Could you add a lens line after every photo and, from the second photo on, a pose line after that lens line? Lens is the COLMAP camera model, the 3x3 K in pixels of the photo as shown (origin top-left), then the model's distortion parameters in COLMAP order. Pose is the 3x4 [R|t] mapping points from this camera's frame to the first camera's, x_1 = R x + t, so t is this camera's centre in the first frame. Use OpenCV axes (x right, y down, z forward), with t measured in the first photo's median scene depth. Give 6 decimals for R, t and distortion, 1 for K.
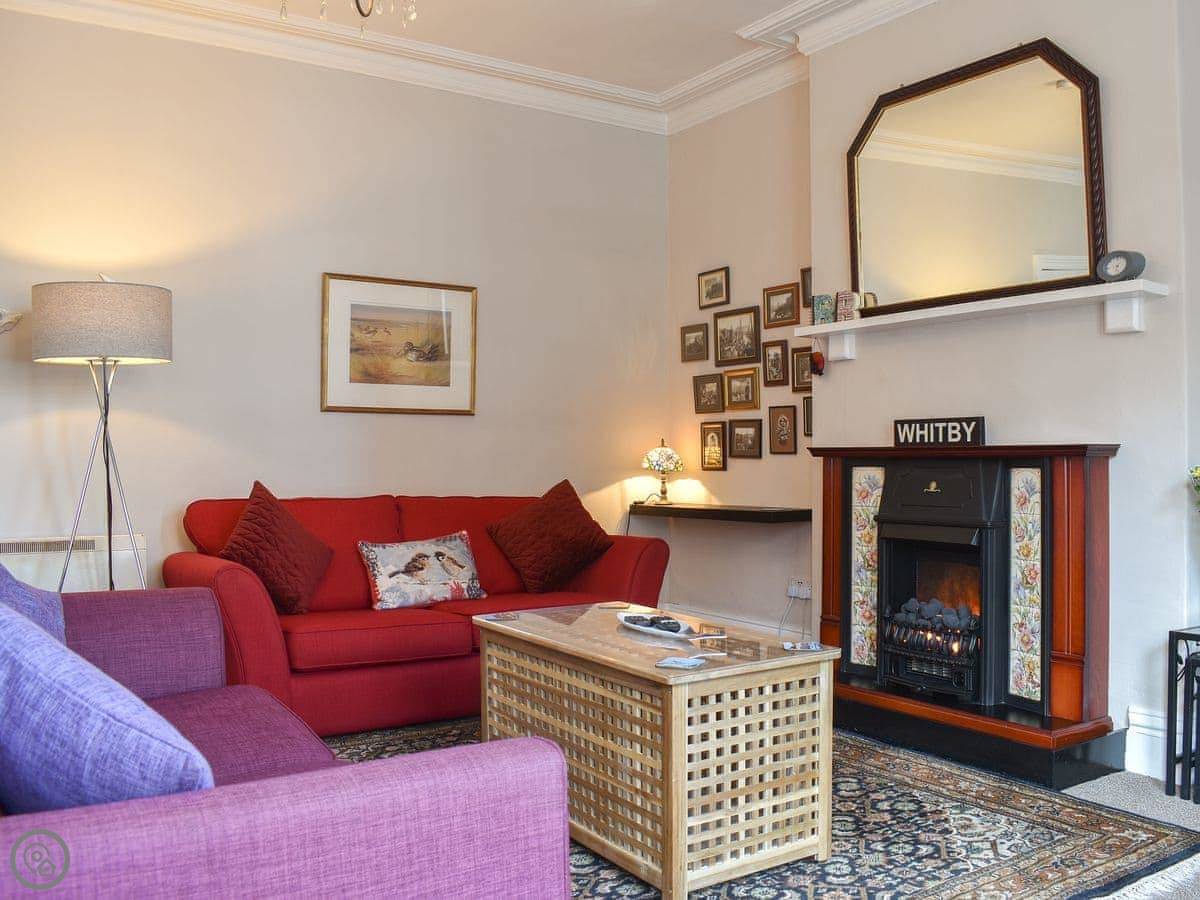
lens RADIAL K [[1075.6, 0, 600.0], [0, 1075.6, 450.0], [0, 0, 1]] dist [-0.096020, -0.004071]
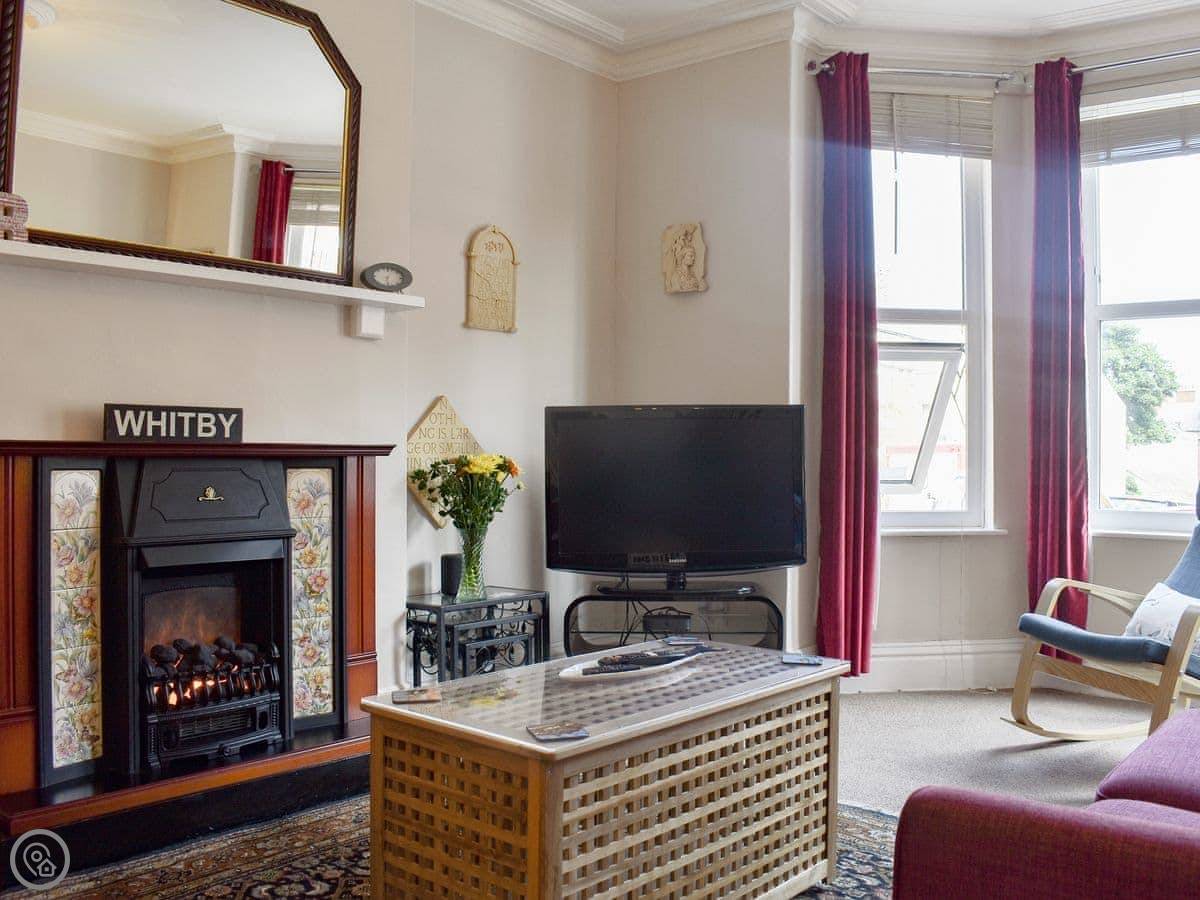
lens RADIAL K [[1075.6, 0, 600.0], [0, 1075.6, 450.0], [0, 0, 1]] dist [-0.096020, -0.004071]
pose [[-0.291236, 0.000894, 0.956651, -0.527696], [-0.013125, 0.999902, -0.004931, 0.002111], [-0.956561, -0.013992, -0.291196, 0.963214]]
